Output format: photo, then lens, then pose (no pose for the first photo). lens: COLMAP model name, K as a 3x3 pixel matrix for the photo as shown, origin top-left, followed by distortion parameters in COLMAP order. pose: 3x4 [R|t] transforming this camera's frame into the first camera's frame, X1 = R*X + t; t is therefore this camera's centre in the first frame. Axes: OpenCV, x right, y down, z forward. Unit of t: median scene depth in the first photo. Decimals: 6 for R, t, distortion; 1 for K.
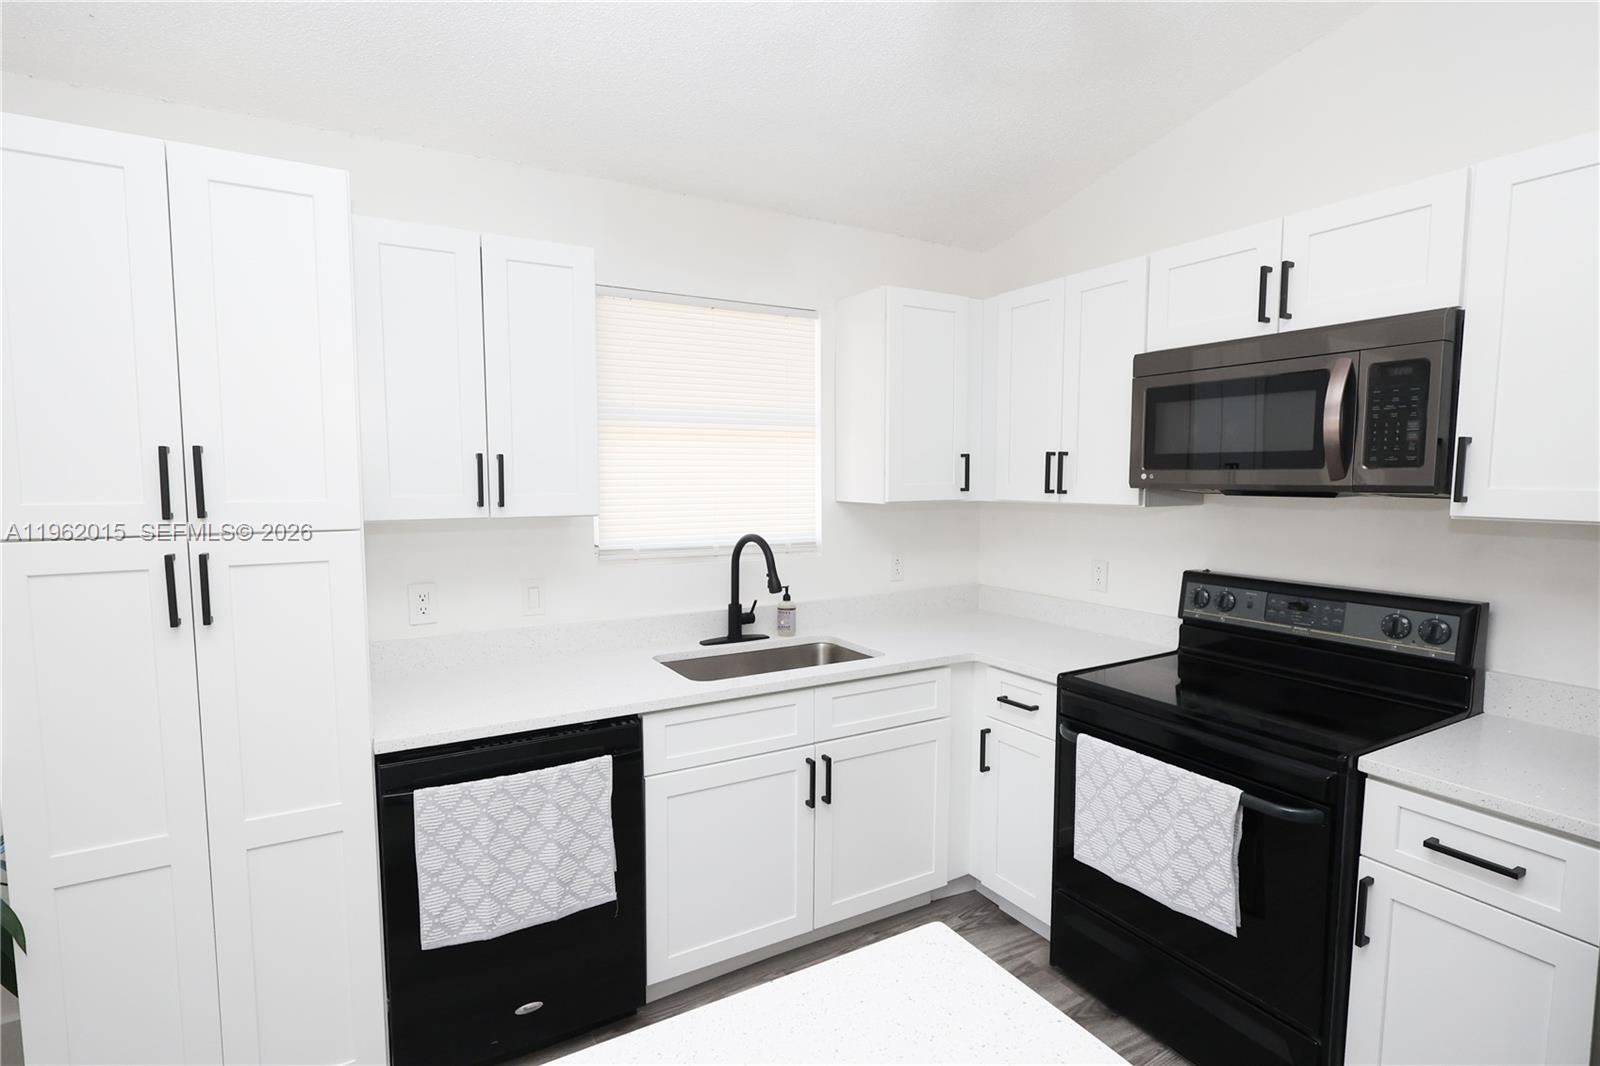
lens RADIAL K [[783.5, 0, 777.5], [0, 783.5, 539.9], [0, 0, 1]] dist [-0.002557, 0.000190]
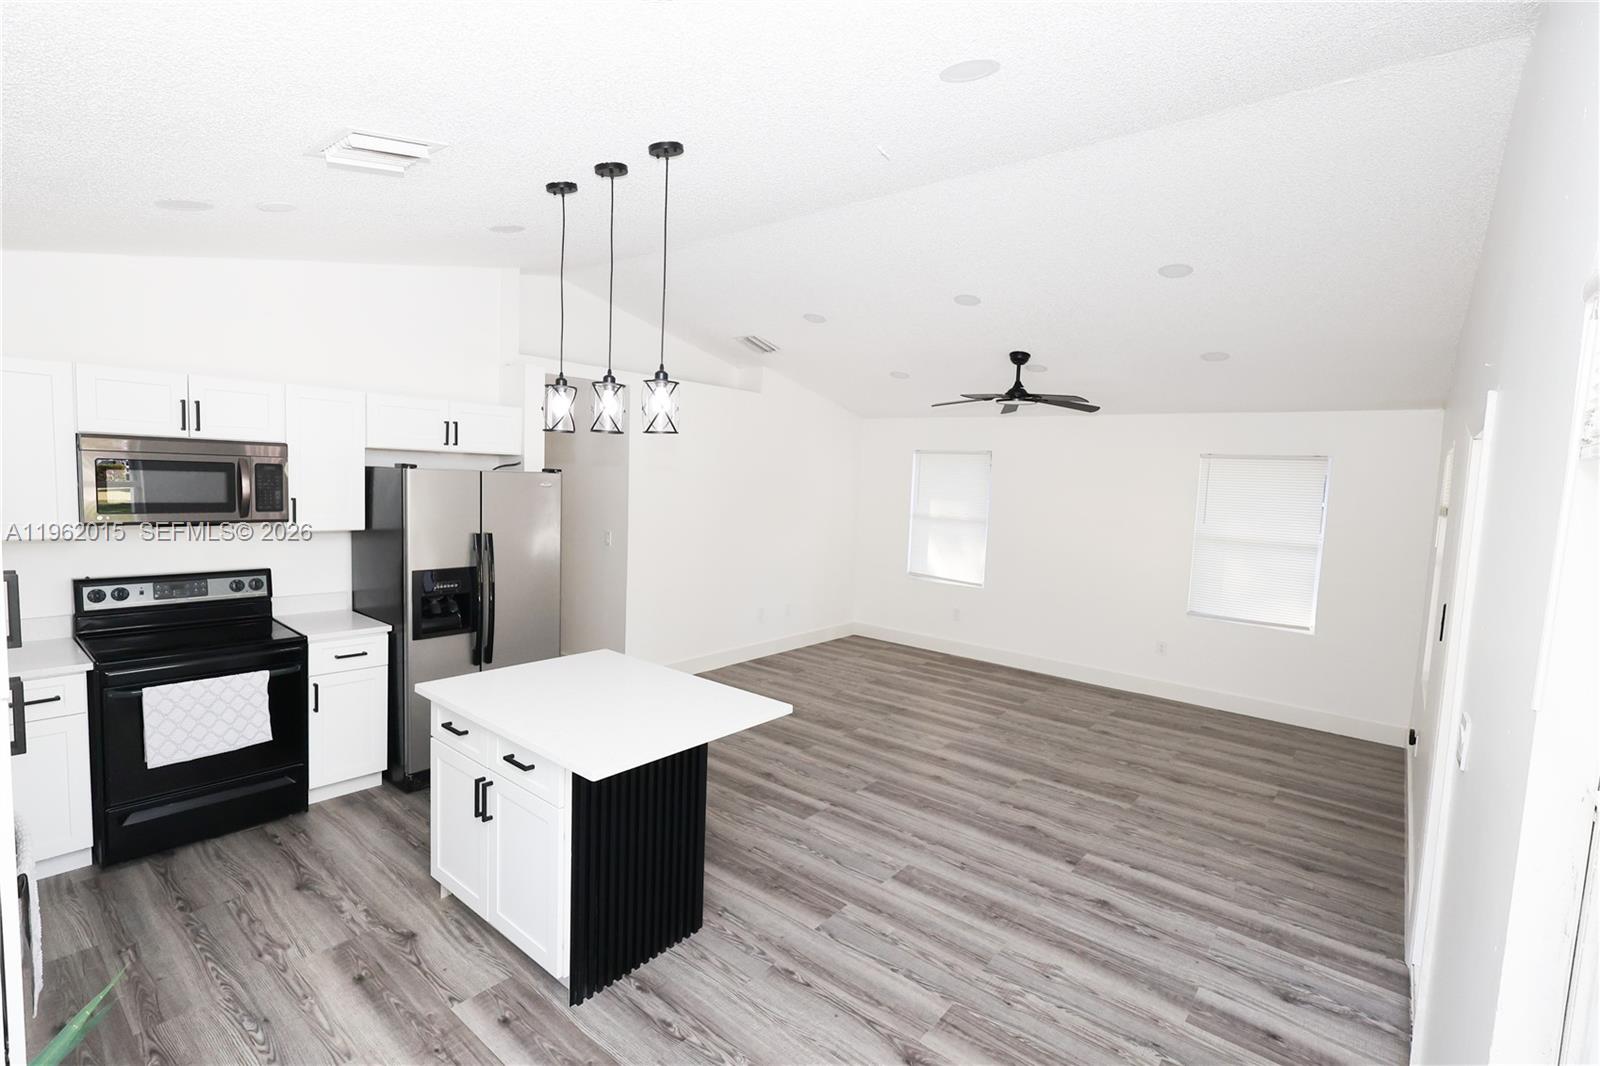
lens RADIAL K [[783.5, 0, 777.5], [0, 783.5, 539.9], [0, 0, 1]] dist [-0.002557, 0.000190]
pose [[-0.312577, -0.097570, 0.944868, -1.435718], [0.041972, 0.992320, 0.116355, -0.170490], [-0.948965, 0.076028, -0.306081, 0.263043]]
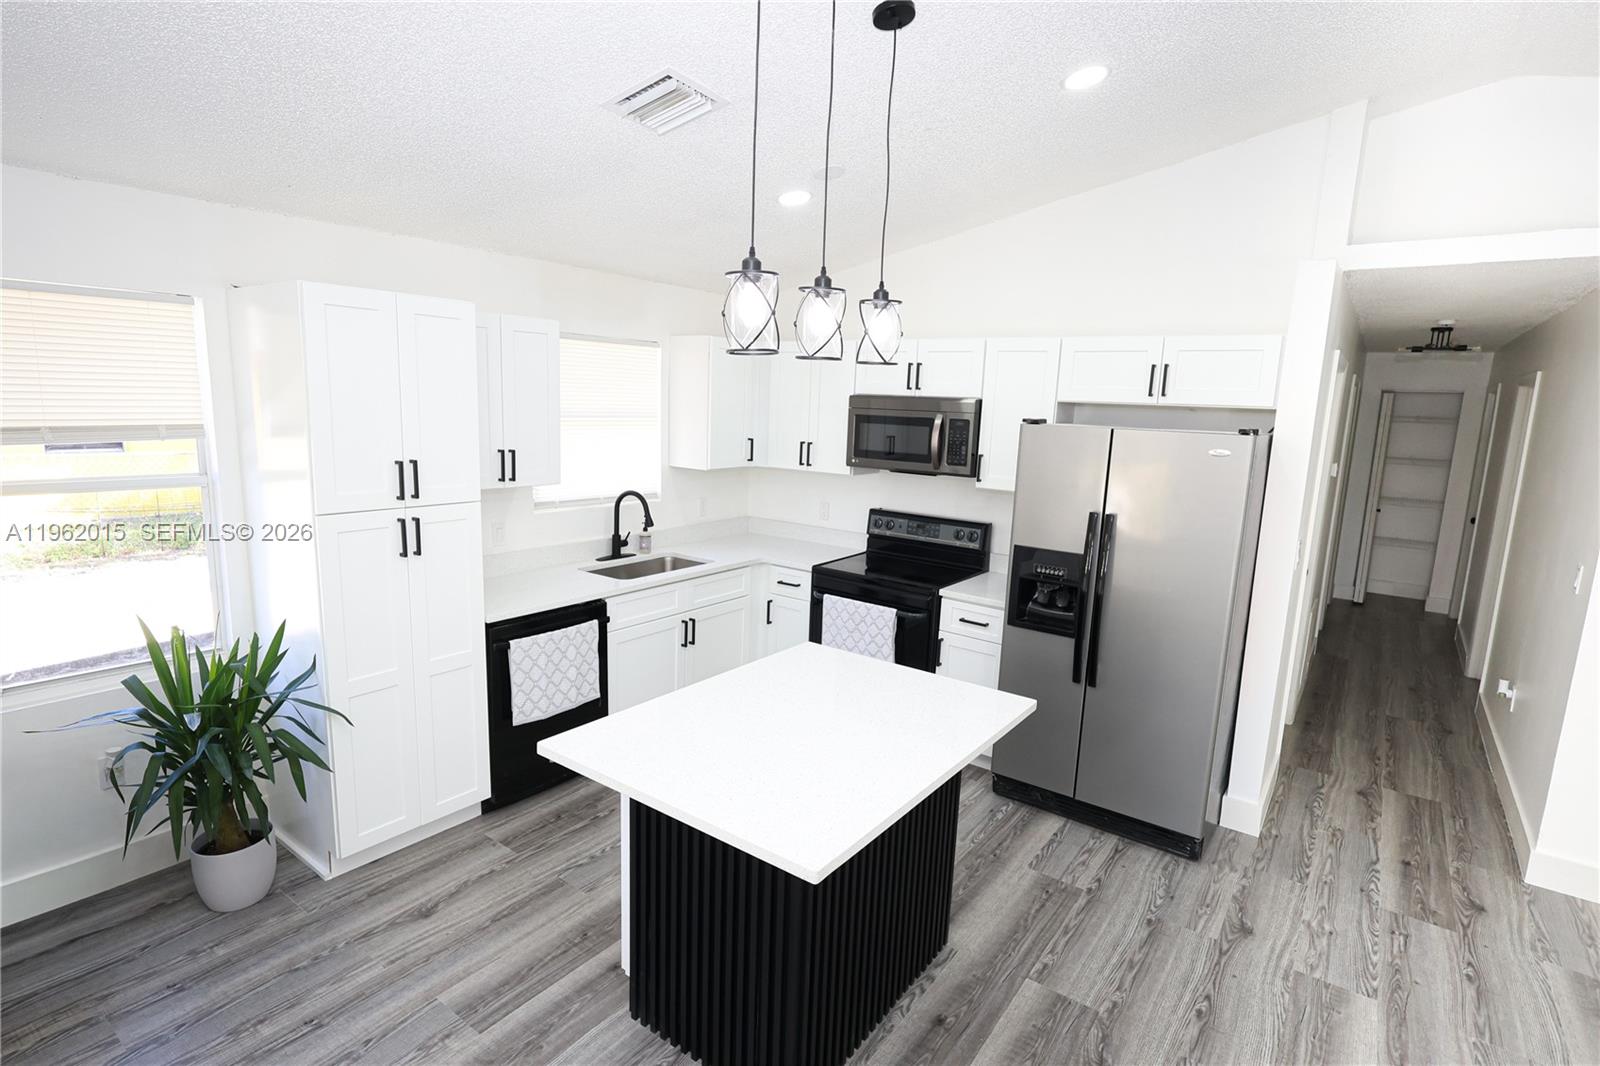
lens RADIAL K [[799.8, 0, 784.3], [0, 799.8, 546.2], [0, 0, 1]] dist [0.011545, 0.001299]
pose [[0.919560, -0.039383, 0.390971, -0.490175], [-0.002224, 0.994427, 0.105401, -0.084938], [-0.392943, -0.097792, 0.914348, -0.788688]]
